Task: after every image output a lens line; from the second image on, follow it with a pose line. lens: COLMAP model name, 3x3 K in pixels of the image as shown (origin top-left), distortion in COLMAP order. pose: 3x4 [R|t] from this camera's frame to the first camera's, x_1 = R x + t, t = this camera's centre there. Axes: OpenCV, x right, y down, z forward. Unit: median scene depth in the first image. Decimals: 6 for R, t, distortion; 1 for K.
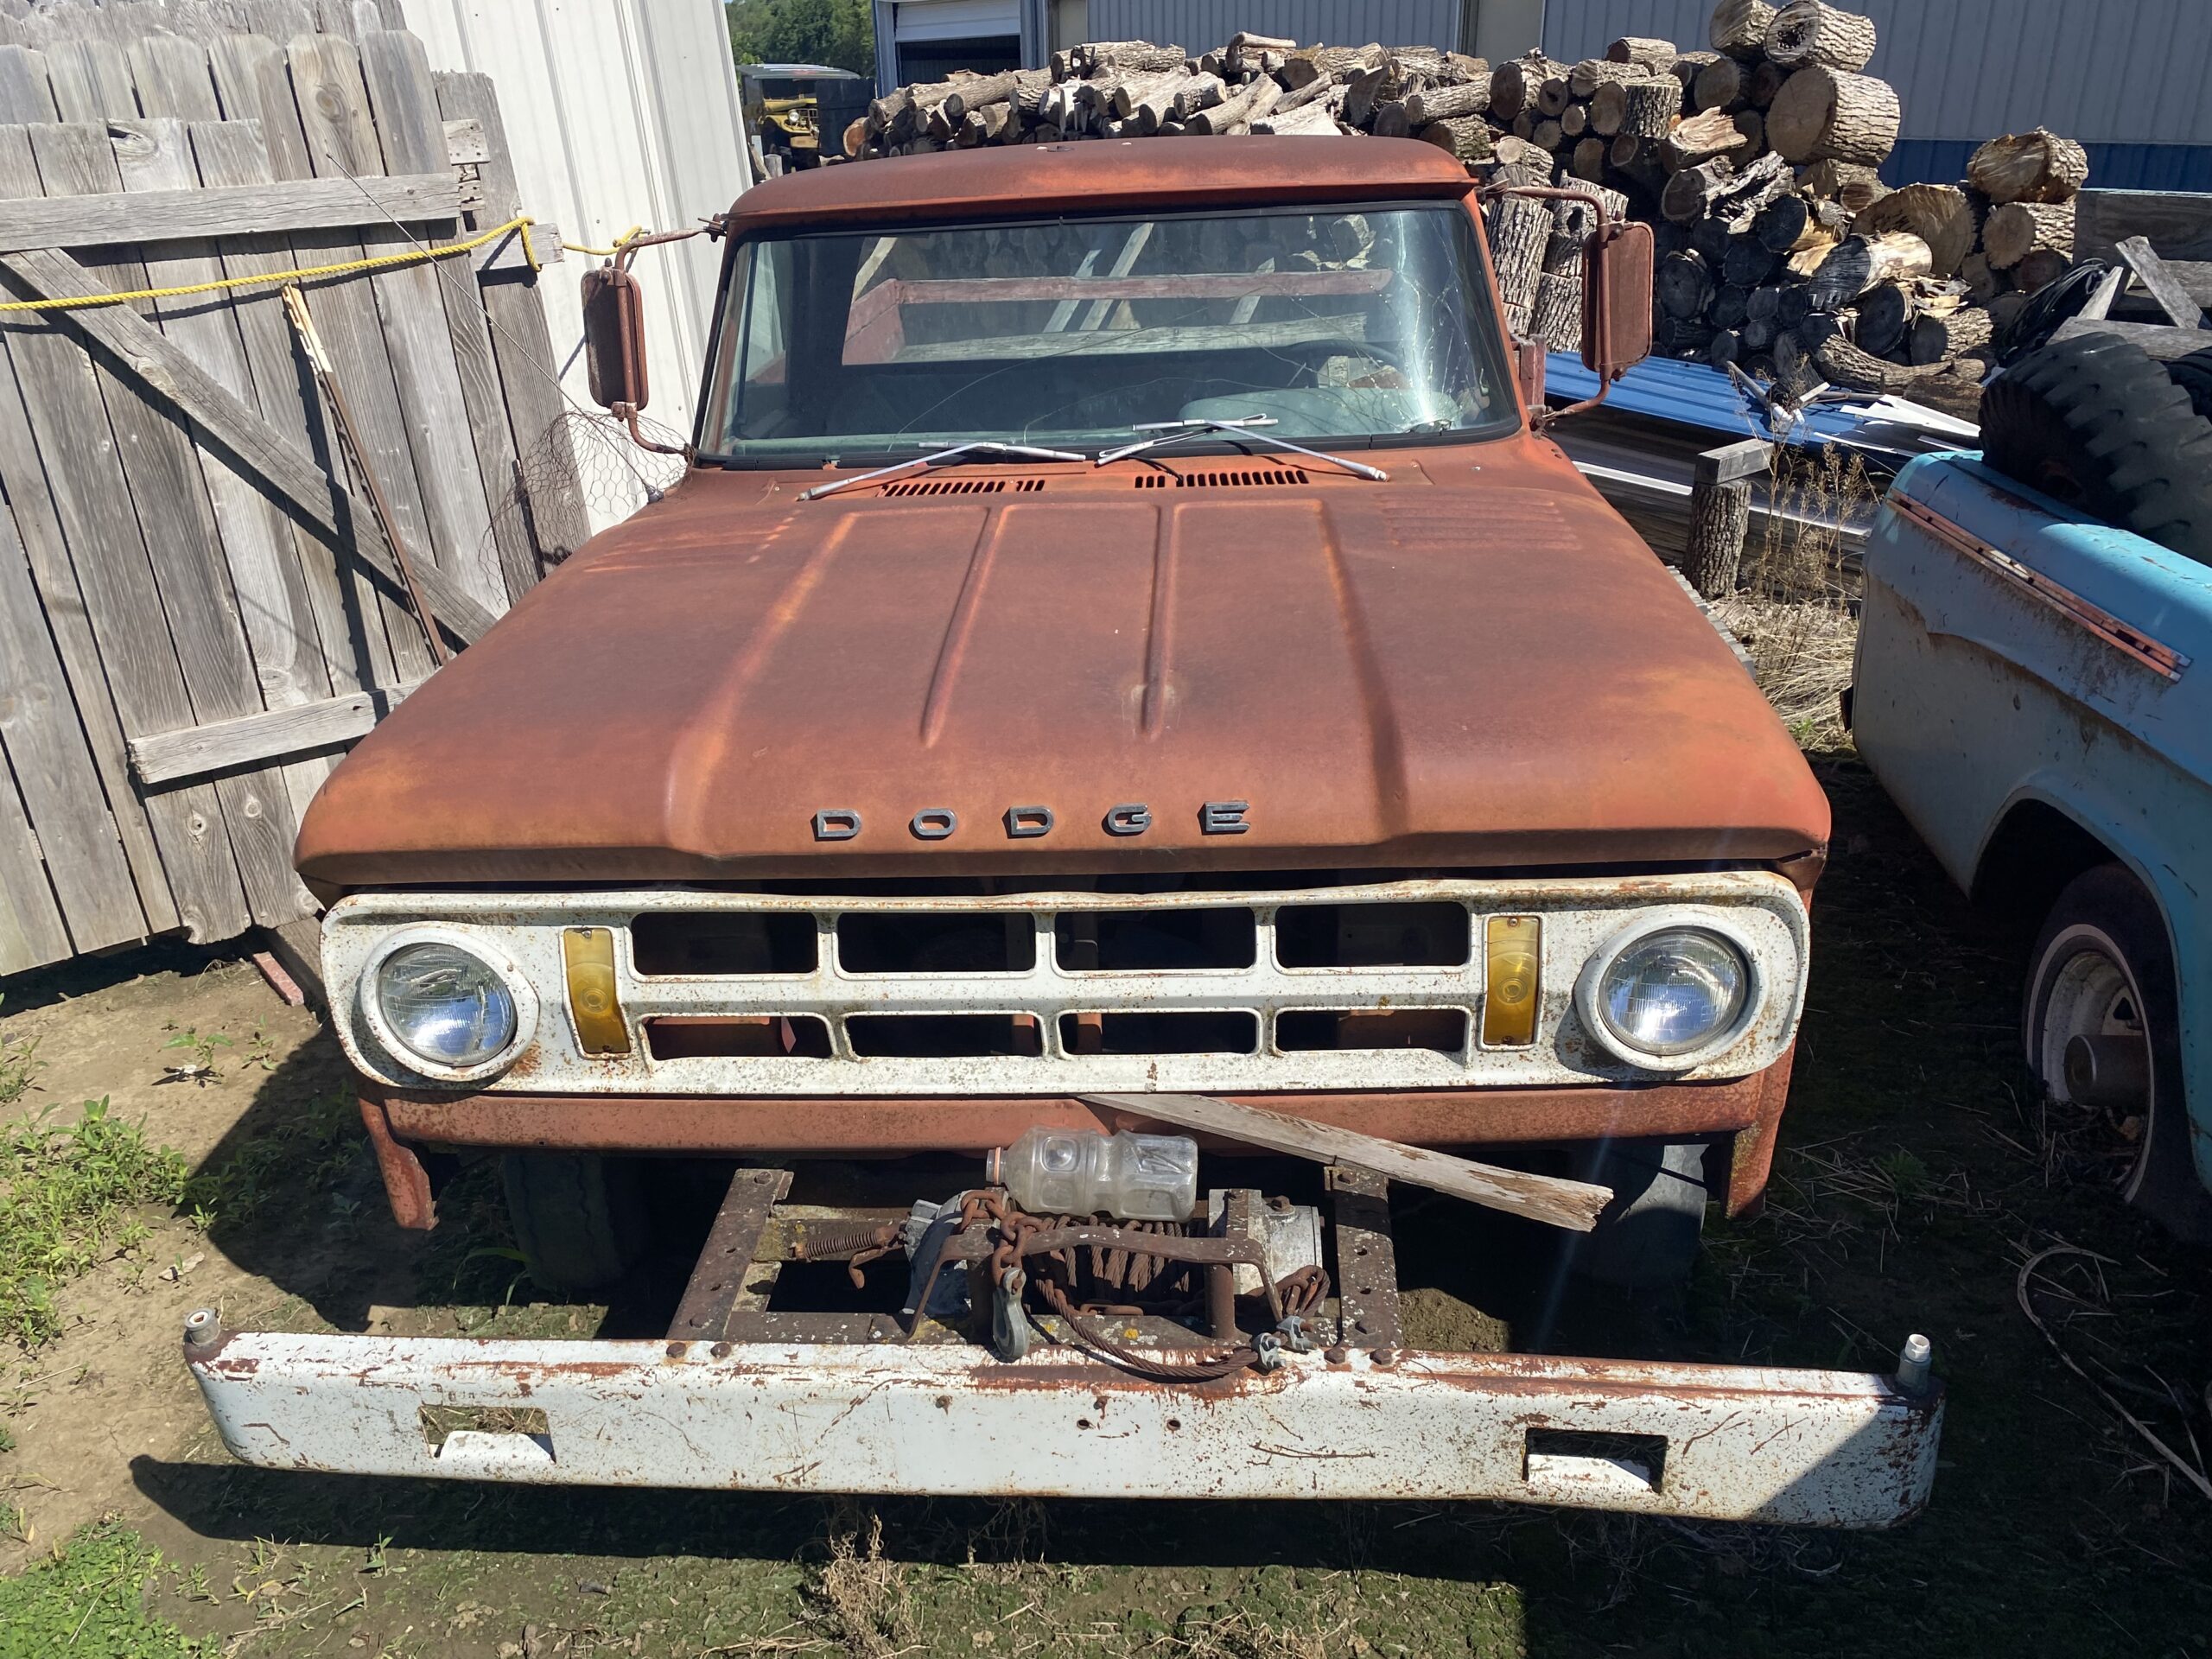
lens RADIAL K [[1677.6, 0, 1108.0], [0, 1677.6, 860.1], [0, 0, 1]] dist [-0.002106, 0.010213]
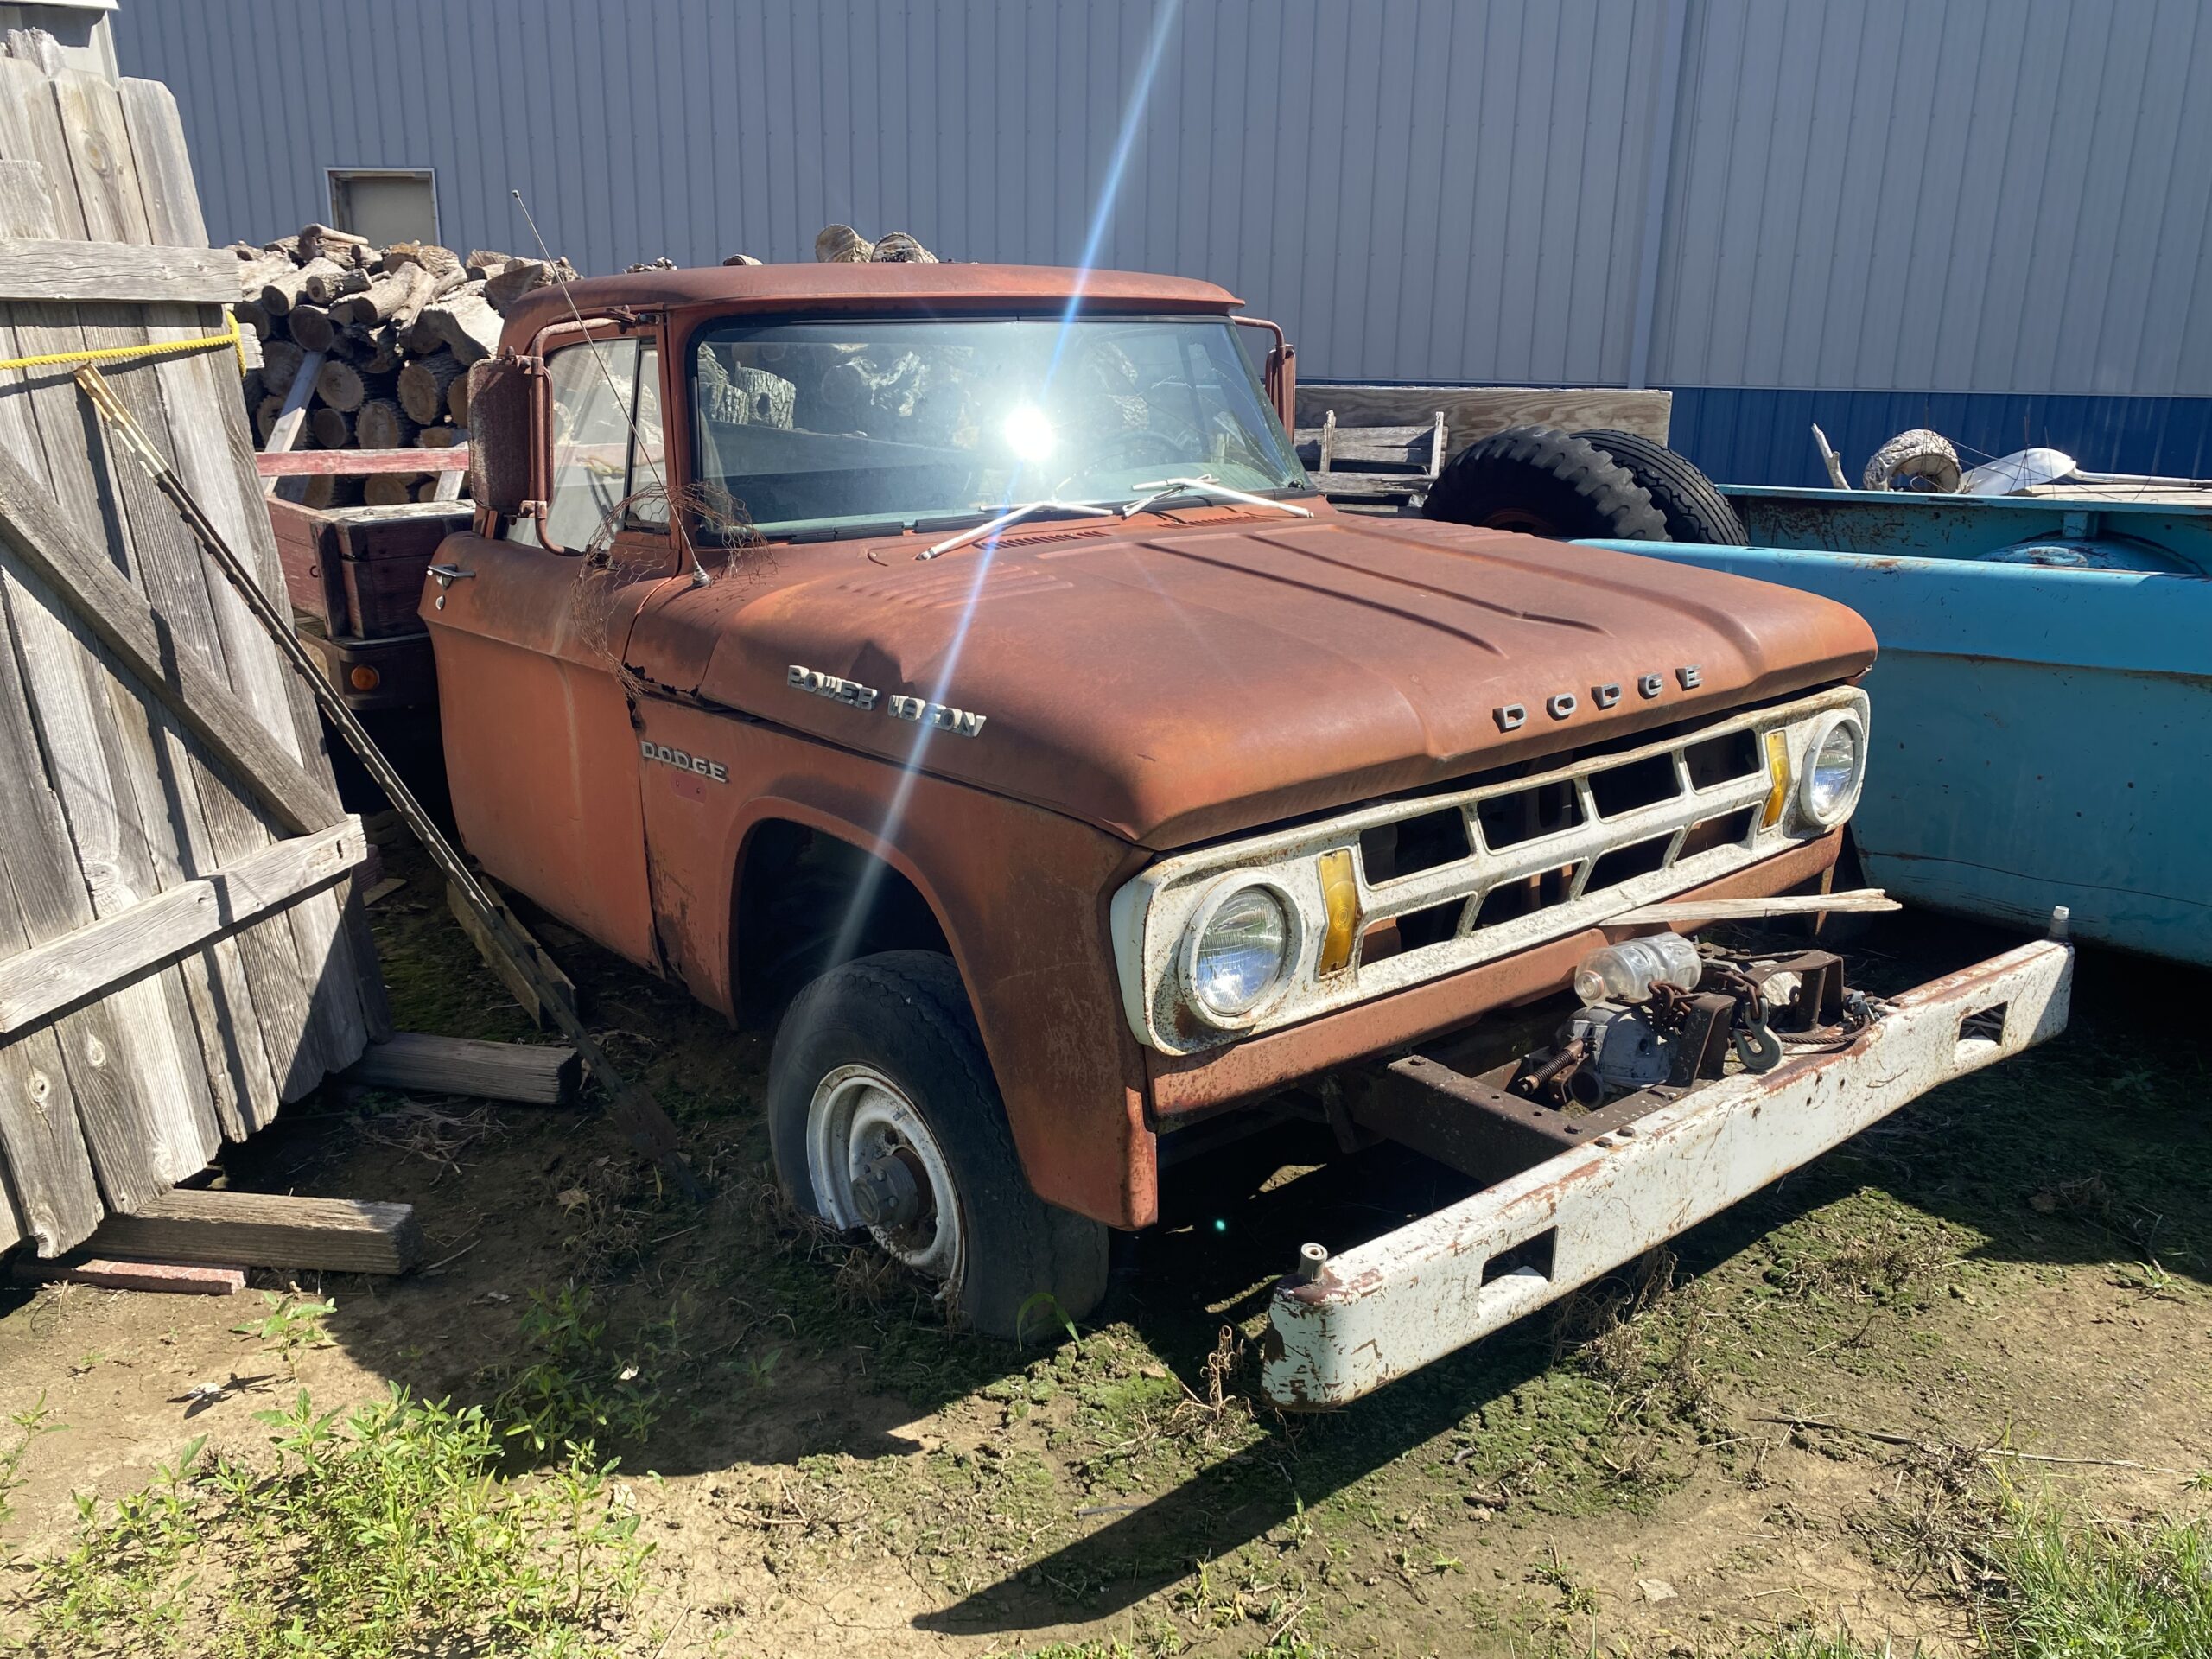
lens RADIAL K [[1703.5, 0, 1103.4], [0, 1703.5, 843.4], [0, 0, 1]] dist [0.003842, 0.003038]
pose [[0.733804, -0.155416, 0.661345, -1.115196], [0.253913, 0.965674, -0.054799, 0.055742], [-0.630127, 0.208135, 0.748077, 0.243150]]
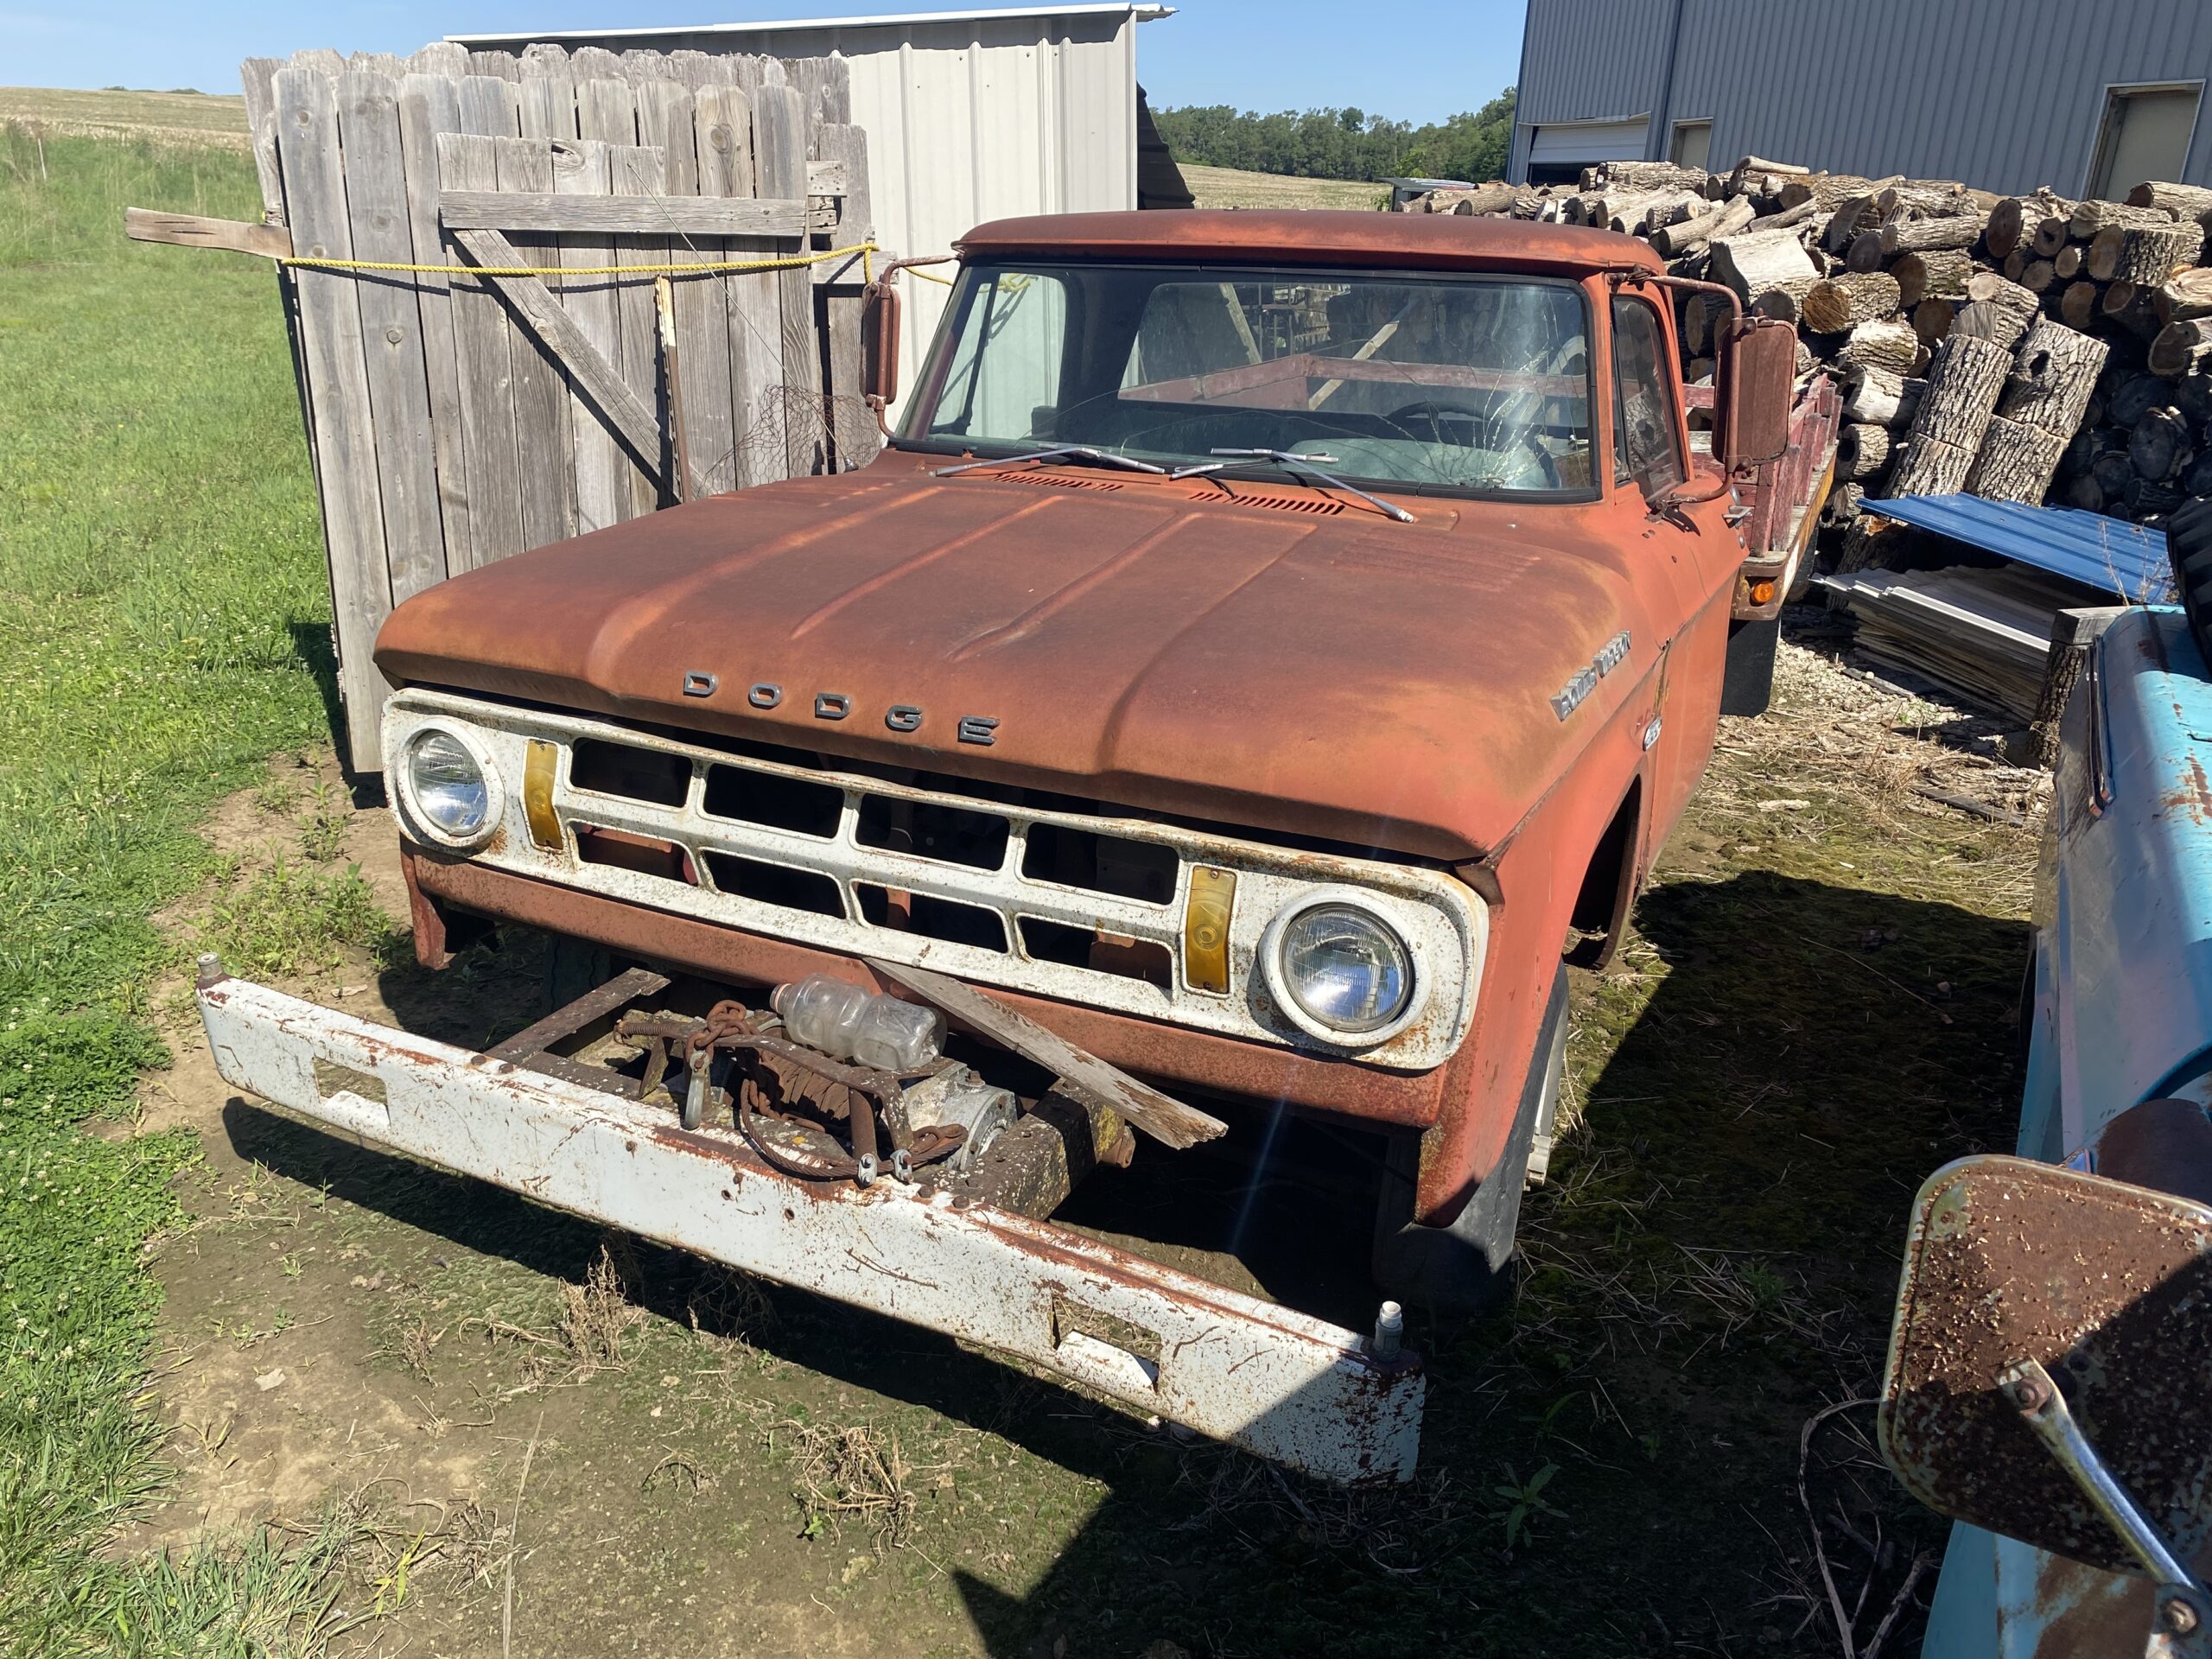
lens RADIAL K [[1670.1, 0, 1106.0], [0, 1670.1, 829.5], [0, 0, 1]] dist [0.010469, -0.002636]
pose [[0.925876, 0.189985, -0.326586, 0.488755], [-0.213866, 0.976105, -0.038485, 0.060703], [0.311471, 0.105478, 0.944384, -0.054352]]
